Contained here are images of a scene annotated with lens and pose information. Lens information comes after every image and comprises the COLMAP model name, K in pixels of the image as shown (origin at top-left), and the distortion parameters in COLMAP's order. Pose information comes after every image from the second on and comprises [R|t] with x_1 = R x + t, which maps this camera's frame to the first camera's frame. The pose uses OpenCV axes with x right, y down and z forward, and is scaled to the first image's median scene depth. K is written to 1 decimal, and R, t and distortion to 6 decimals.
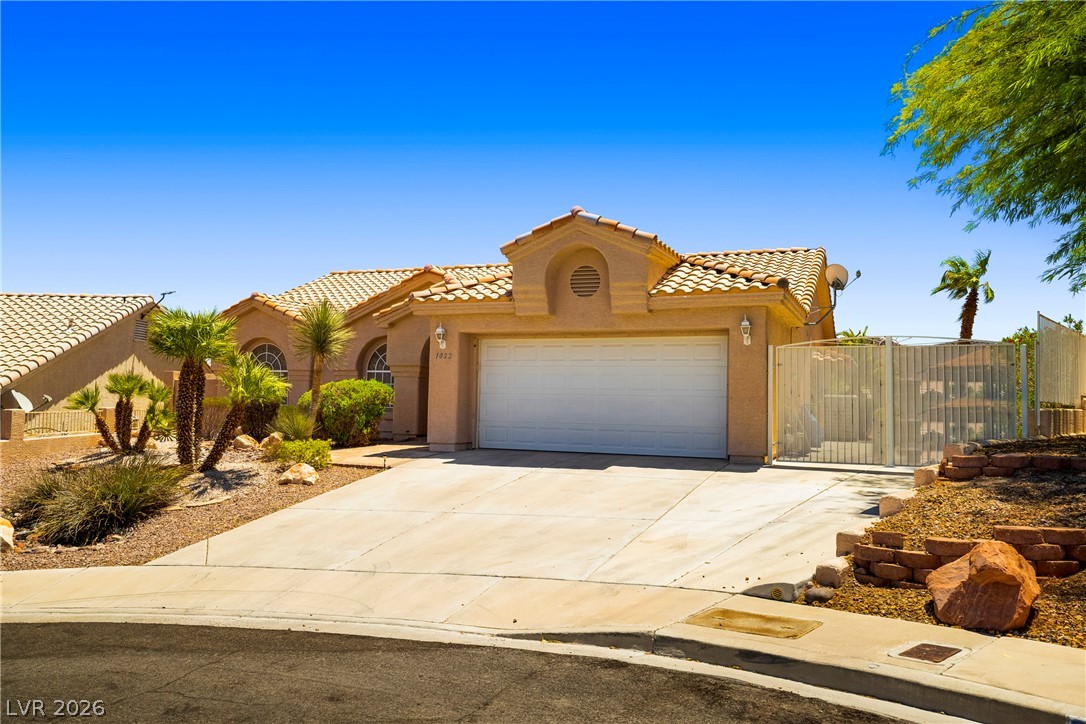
lens RADIAL K [[858.8, 0, 543.0], [0, 858.8, 362.0], [0, 0, 1]] dist [0.031067, 0.002296]
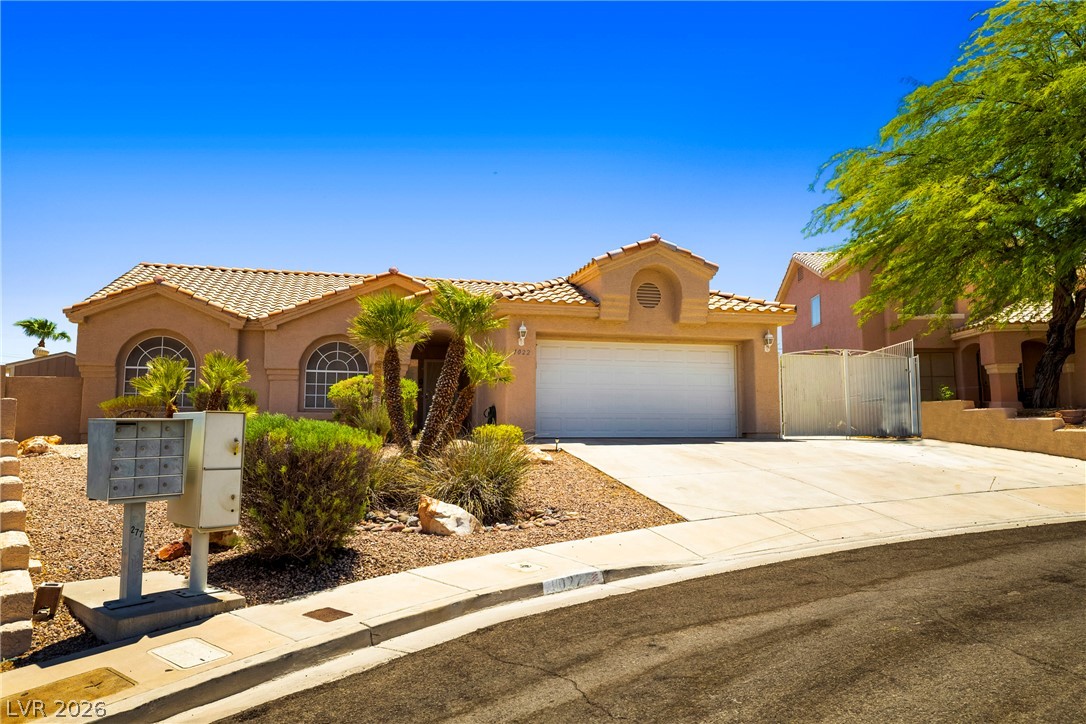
lens RADIAL K [[777.2, 0, 543.0], [0, 777.2, 362.0], [0, 0, 1]] dist [0.013044, 0.003074]
pose [[0.791302, 0.039271, 0.610164, -0.744243], [-0.012362, 0.998759, -0.048249, 0.055995], [-0.611301, 0.030636, 0.790805, 0.222288]]
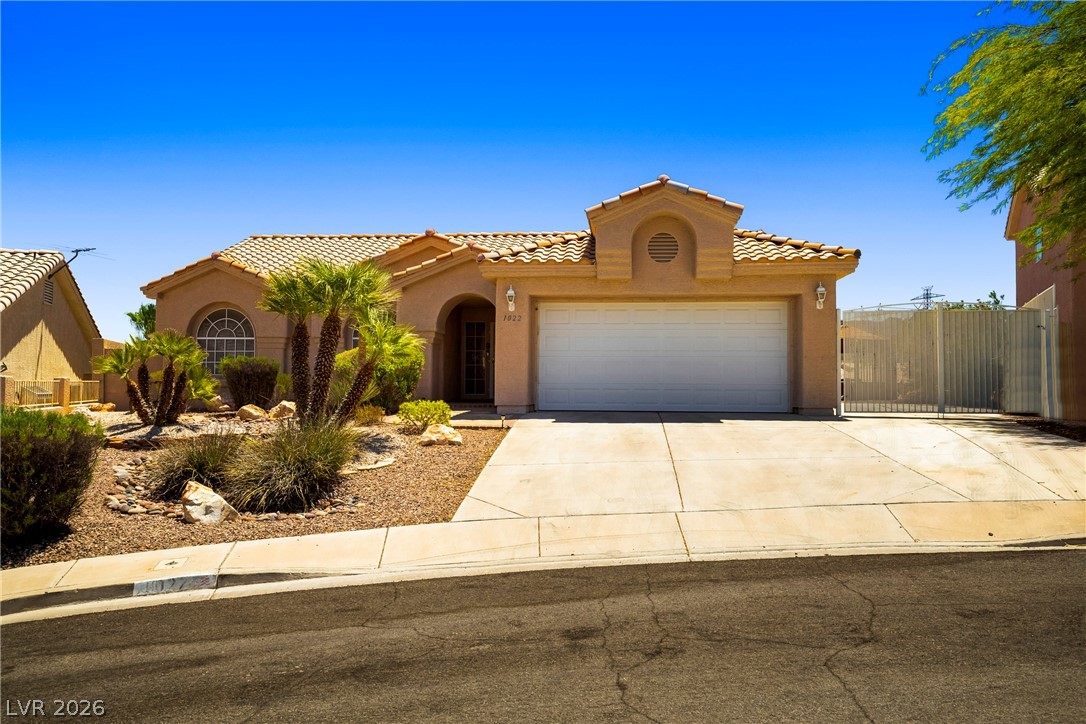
lens RADIAL K [[839.5, 0, 543.0], [0, 839.5, 362.0], [0, 0, 1]] dist [0.019695, 0.006895]
pose [[0.954554, -0.003752, 0.298015, -0.399884], [-0.002044, 0.999815, 0.019137, 0.026689], [-0.298032, -0.018877, 0.954369, 0.060822]]
